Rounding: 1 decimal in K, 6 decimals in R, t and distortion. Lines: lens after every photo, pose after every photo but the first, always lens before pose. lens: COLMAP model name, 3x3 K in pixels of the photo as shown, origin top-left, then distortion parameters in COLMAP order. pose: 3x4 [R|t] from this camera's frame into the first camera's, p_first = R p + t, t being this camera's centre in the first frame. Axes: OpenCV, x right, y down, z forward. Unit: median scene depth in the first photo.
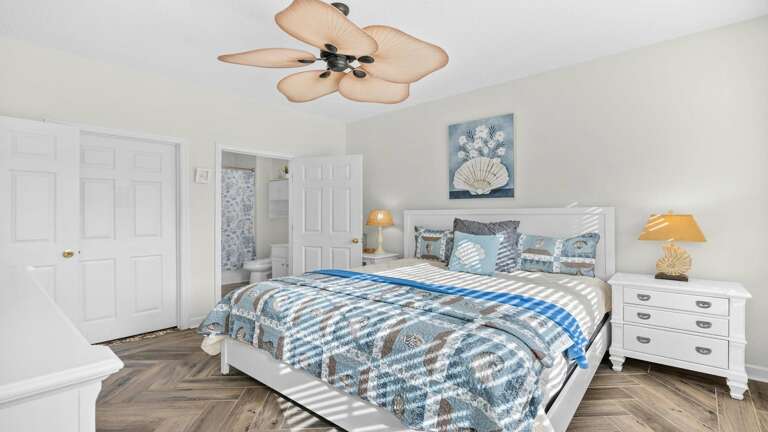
lens RADIAL K [[354.5, 0, 385.1], [0, 354.5, 212.8], [0, 0, 1]] dist [-0.015965, -0.000489]
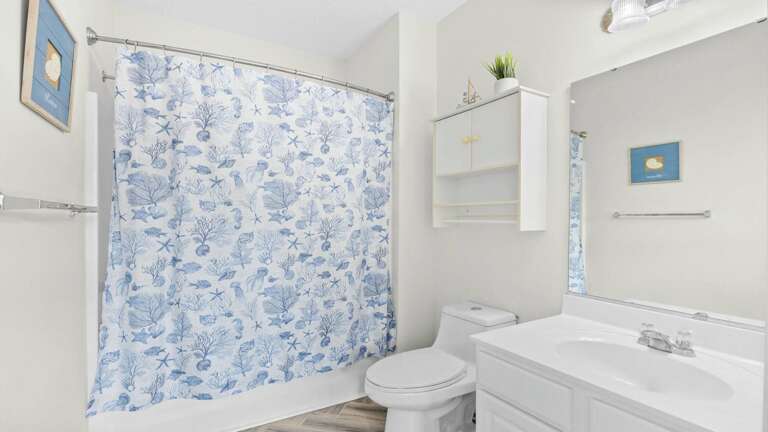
lens RADIAL K [[350.6, 0, 384.4], [0, 350.6, 218.9], [0, 0, 1]] dist [-0.020229, -0.000045]
pose [[0.952964, 0.009601, -0.302930, -0.279853], [-0.007387, 0.999937, 0.008456, 0.005096], [0.302992, -0.005820, 0.952975, 0.678756]]
